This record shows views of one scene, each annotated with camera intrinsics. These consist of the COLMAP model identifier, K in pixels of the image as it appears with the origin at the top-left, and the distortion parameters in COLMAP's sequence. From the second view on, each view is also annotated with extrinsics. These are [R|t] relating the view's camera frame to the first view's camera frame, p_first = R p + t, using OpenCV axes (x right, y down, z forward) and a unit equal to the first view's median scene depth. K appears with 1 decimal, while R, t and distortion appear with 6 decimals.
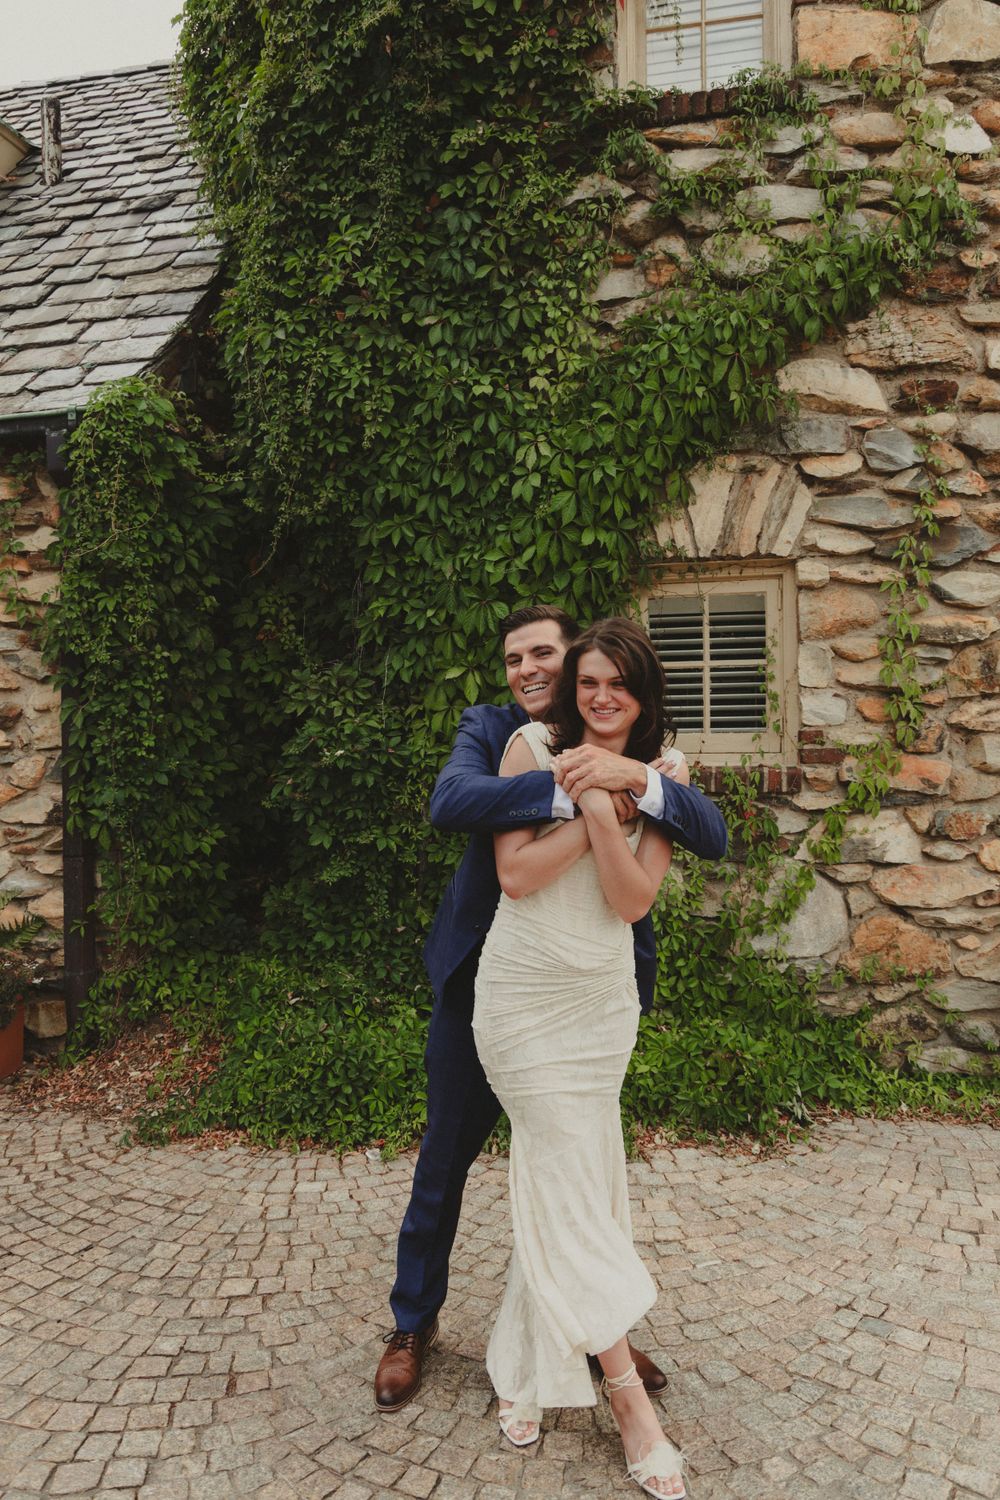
lens RADIAL K [[1162.3, 0, 487.4], [0, 1162.3, 757.7], [0, 0, 1]] dist [-0.031198, 0.014470]
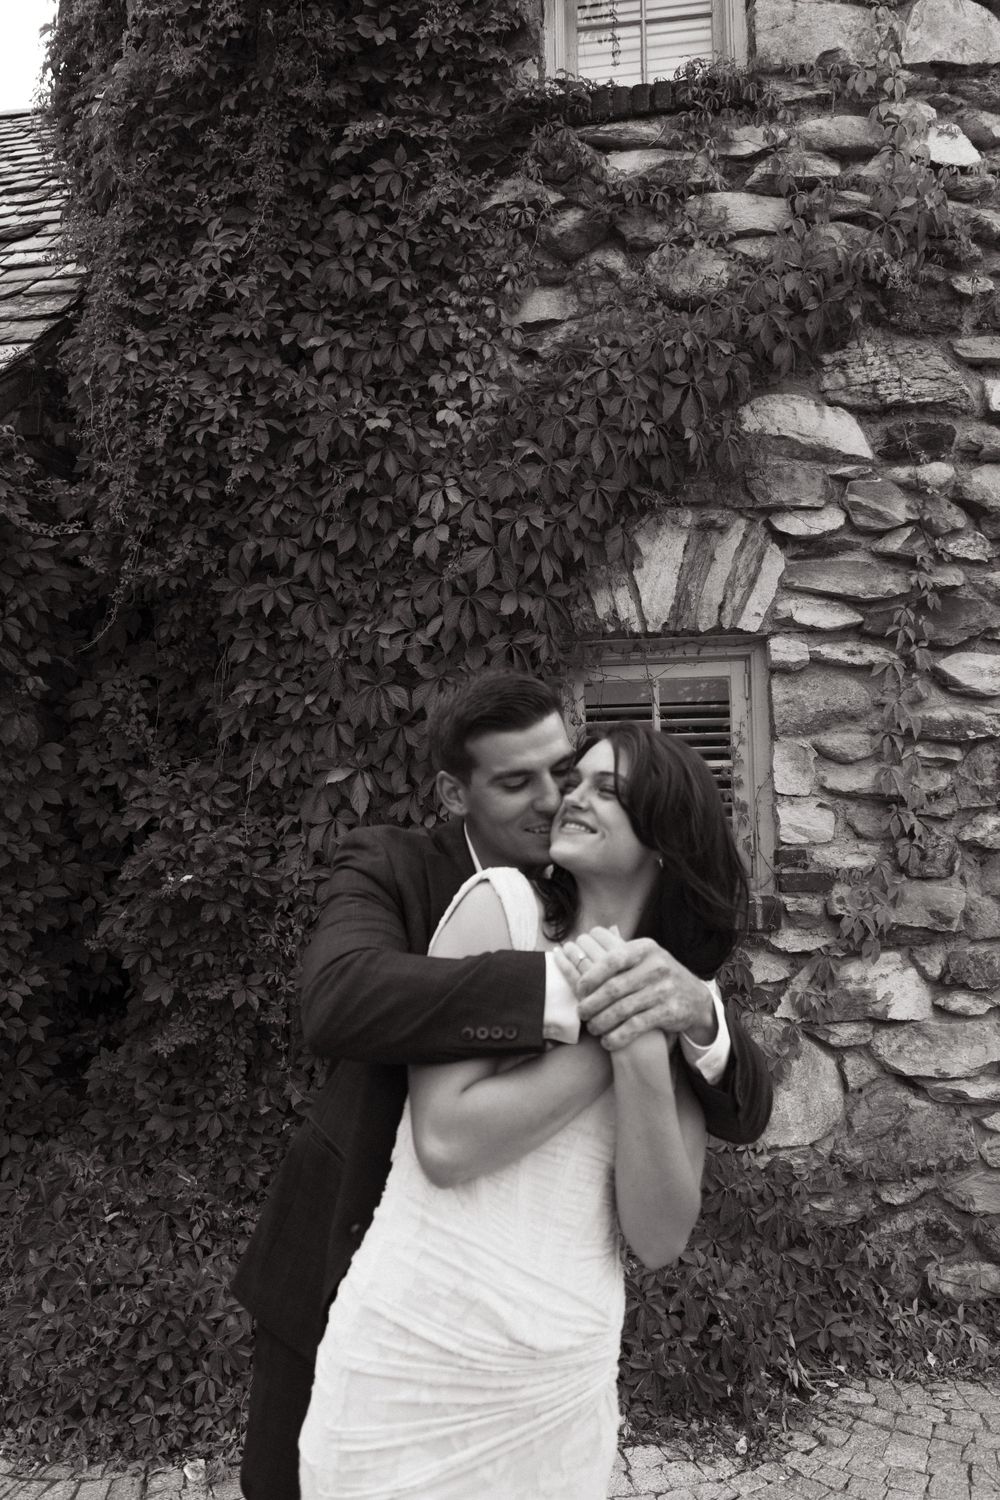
lens RADIAL K [[1162.3, 0, 497.9], [0, 1162.3, 732.5], [0, 0, 1]] dist [-0.031198, 0.014470]
pose [[0.997930, 0.007485, 0.063877, 0.029319], [-0.000374, 0.993863, -0.110620, -0.015582], [-0.064314, 0.110367, 0.991808, 0.221927]]
